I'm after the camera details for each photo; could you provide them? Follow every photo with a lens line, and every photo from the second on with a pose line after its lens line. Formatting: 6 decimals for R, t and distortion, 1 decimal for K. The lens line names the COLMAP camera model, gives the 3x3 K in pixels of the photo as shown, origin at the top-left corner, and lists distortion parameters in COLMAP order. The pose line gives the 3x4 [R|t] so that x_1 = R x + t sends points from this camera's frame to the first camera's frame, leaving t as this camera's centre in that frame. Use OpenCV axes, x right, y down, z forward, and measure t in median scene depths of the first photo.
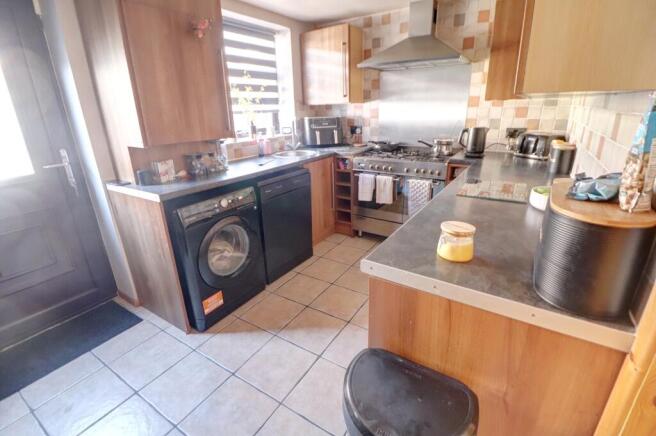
lens RADIAL K [[306.6, 0, 331.6], [0, 306.6, 215.0], [0, 0, 1]] dist [-0.011150, -0.007981]
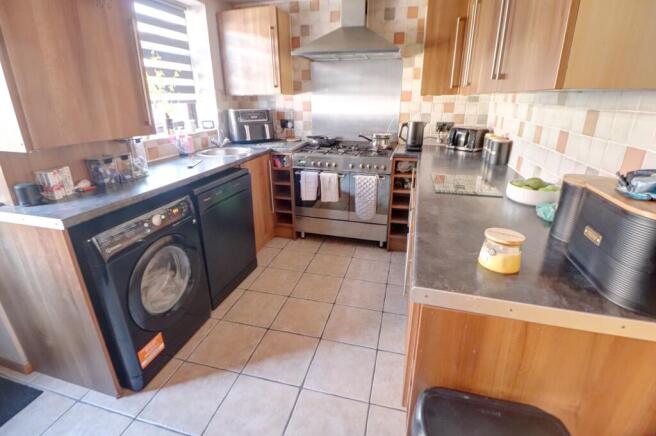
lens RADIAL K [[306.6, 0, 332.6], [0, 306.6, 212.0], [0, 0, 1]] dist [-0.011150, -0.007981]
pose [[0.951085, -0.084253, 0.297219, -0.120280], [0.080608, 0.996444, 0.024523, -0.033076], [-0.298228, 0.000634, 0.954494, 0.105318]]
